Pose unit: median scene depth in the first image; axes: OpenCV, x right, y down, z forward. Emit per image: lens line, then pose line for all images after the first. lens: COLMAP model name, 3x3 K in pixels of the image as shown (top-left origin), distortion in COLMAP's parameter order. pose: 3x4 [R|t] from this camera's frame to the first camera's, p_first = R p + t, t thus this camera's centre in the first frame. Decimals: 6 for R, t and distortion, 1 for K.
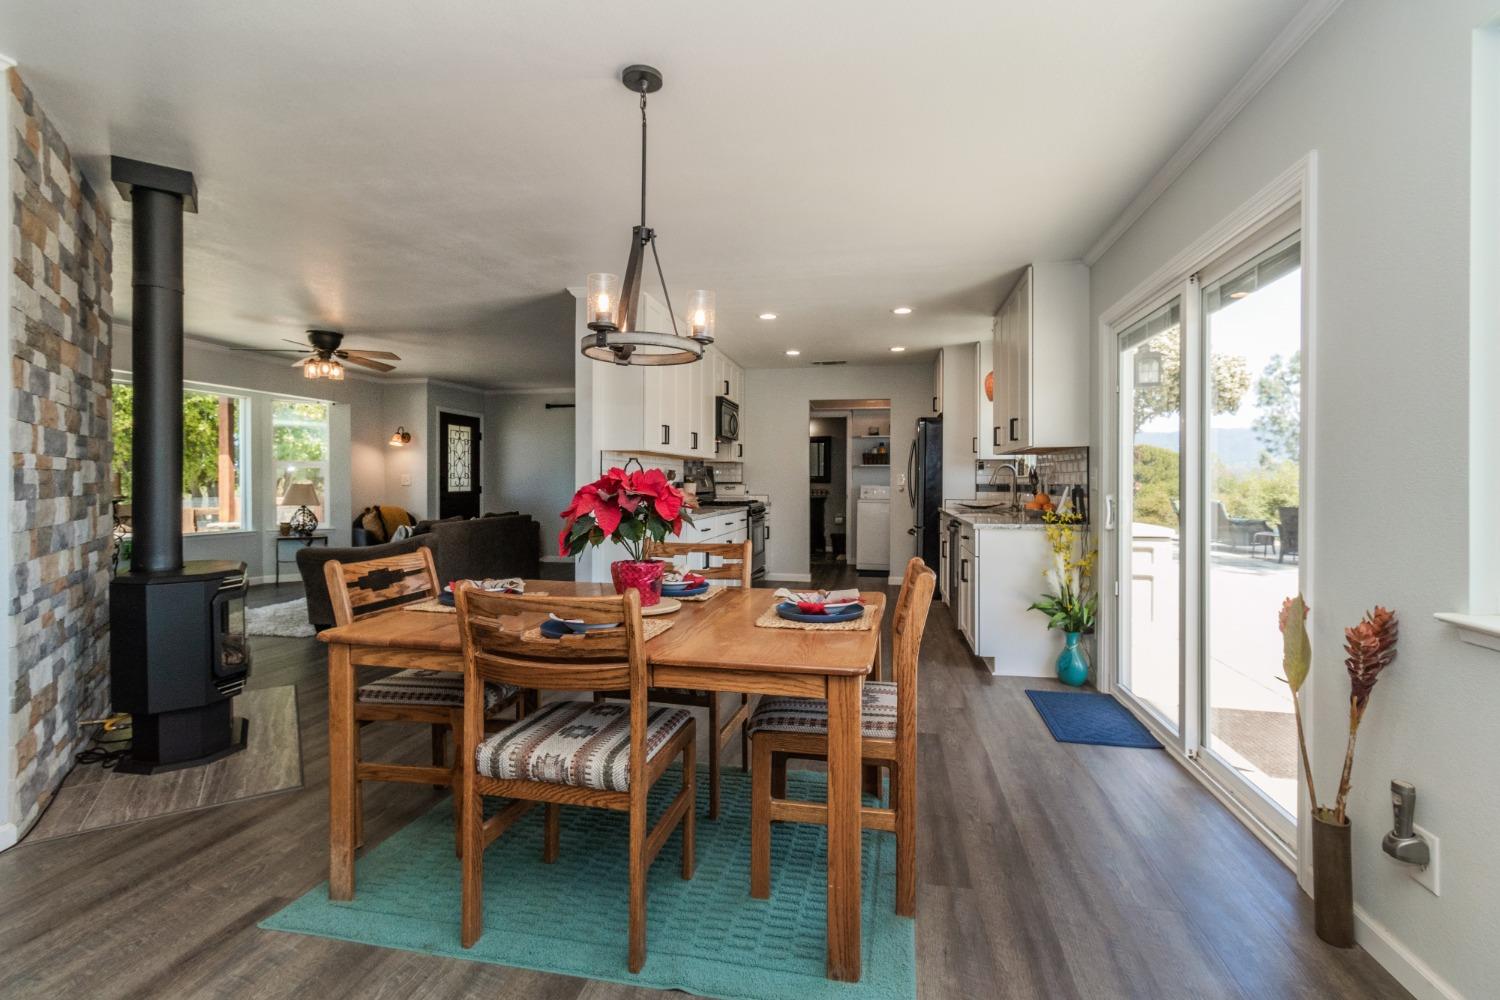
lens RADIAL K [[688.8, 0, 742.5], [0, 688.8, 488.1], [0, 0, 1]] dist [-0.000319, -0.000506]
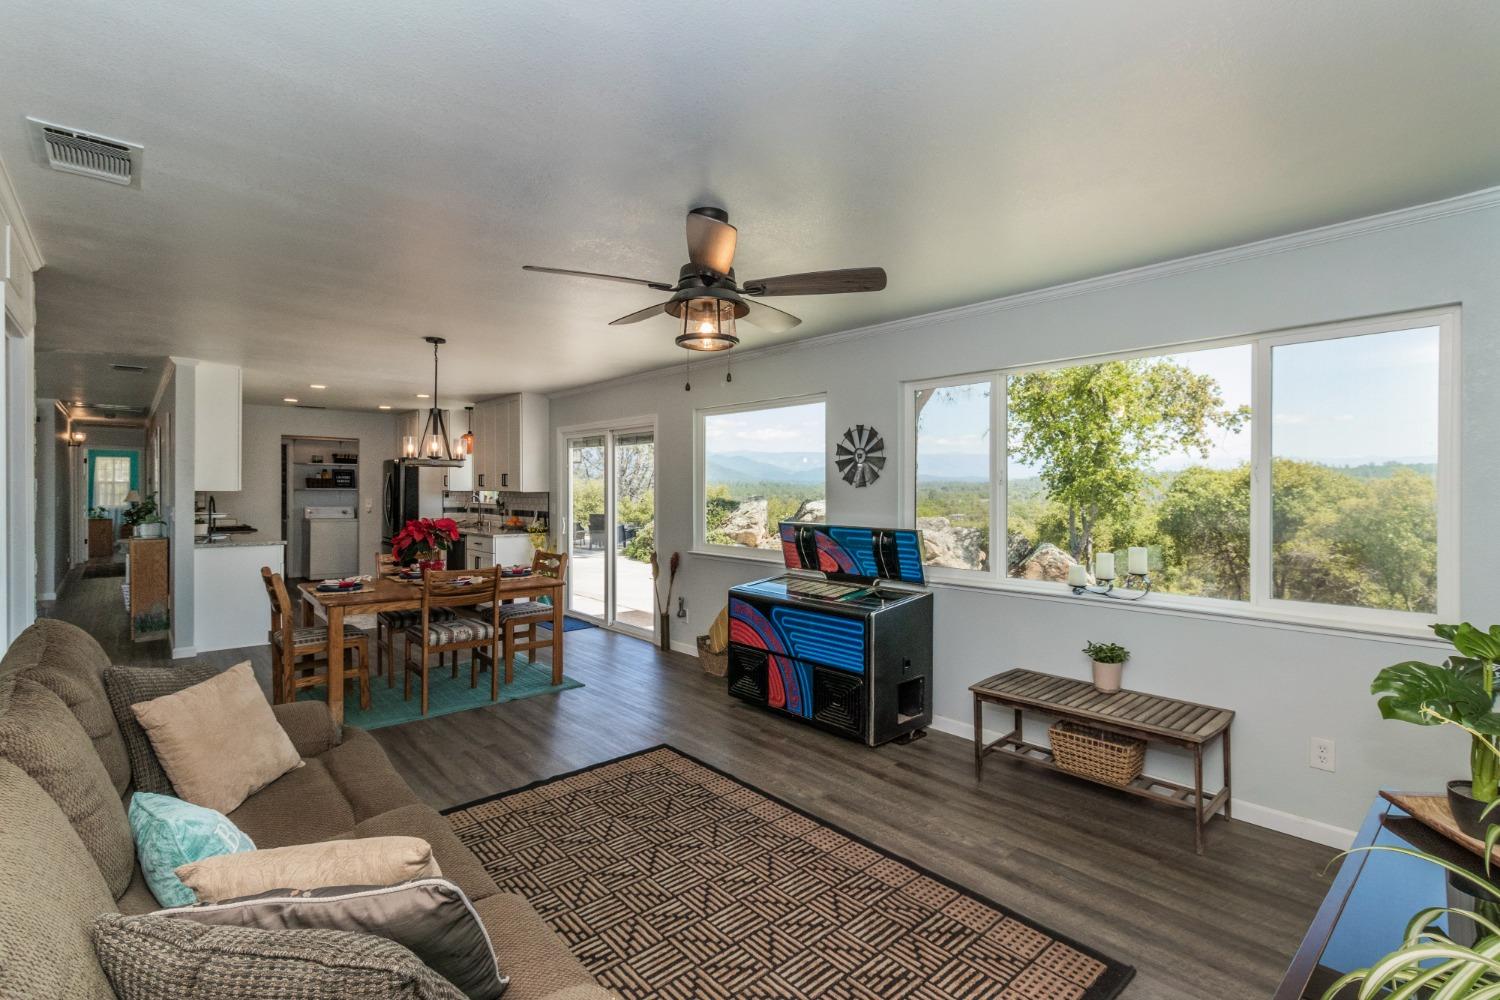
lens RADIAL K [[688.8, 0, 751.0], [0, 688.8, 490.9], [0, 0, 1]] dist [-0.000319, -0.000506]
pose [[0.592885, -0.002038, 0.805284, -0.369778], [0.004600, 0.999989, -0.000855, -0.030800], [-0.805274, 0.004211, 0.592888, -0.310039]]
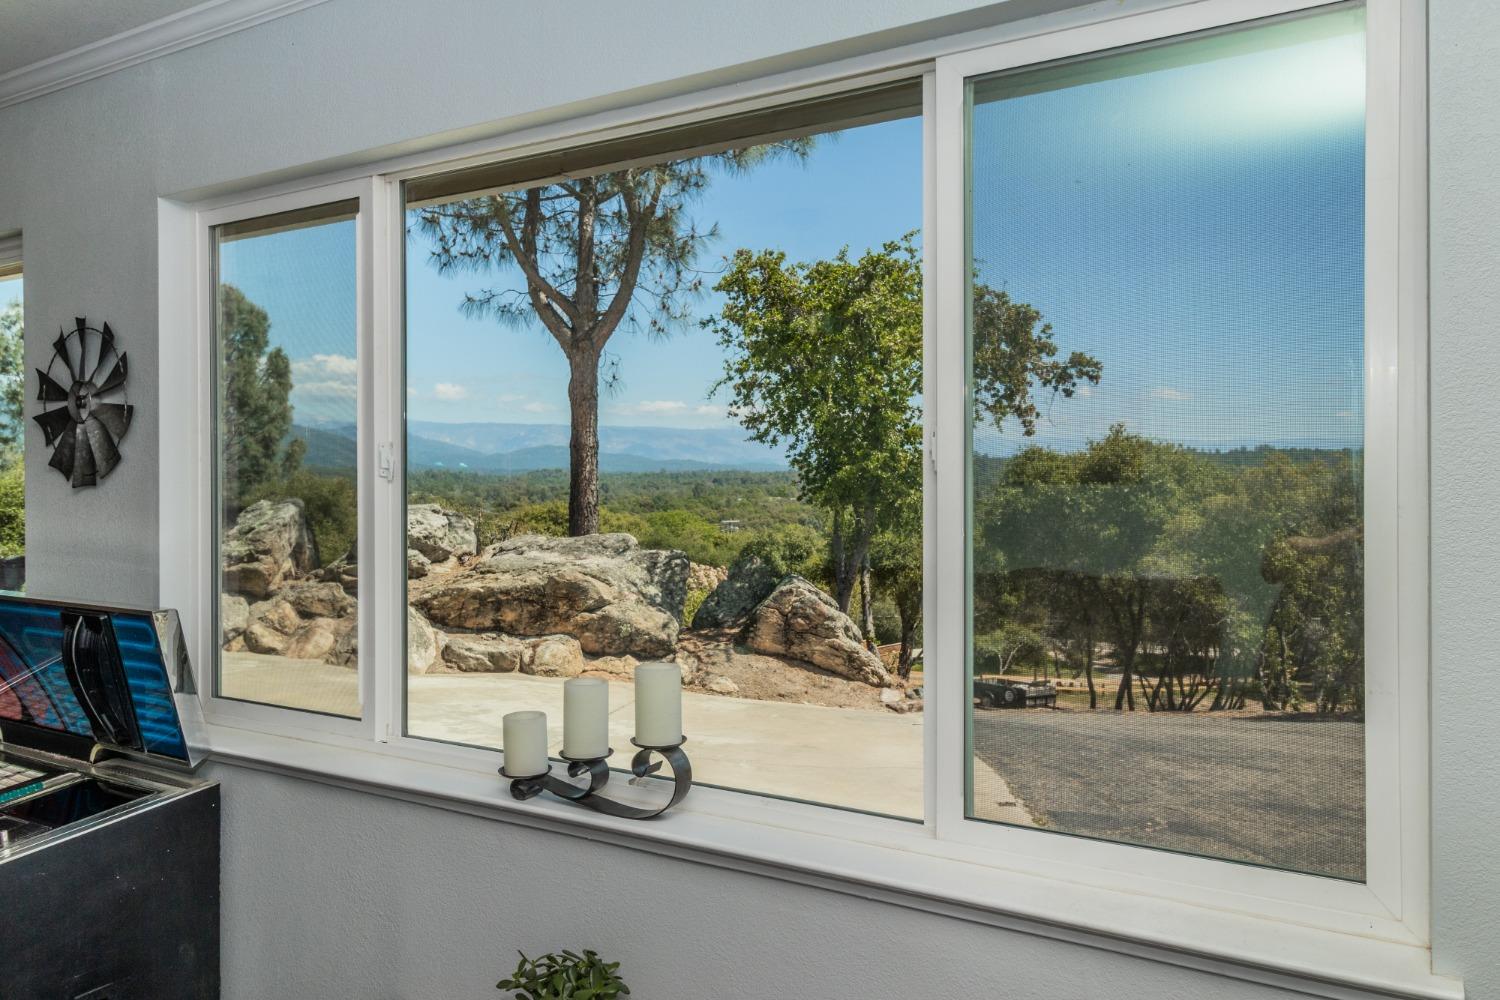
lens RADIAL K [[1081.7, 0, 753.7], [0, 1081.7, 486.8], [0, 0, 1]] dist [-0.007180, 0.004779]
pose [[0.321040, -0.004953, 0.947053, -0.109852], [0.008187, 0.999963, 0.002455, -0.033150], [-0.947030, 0.006965, 0.321069, -0.342274]]
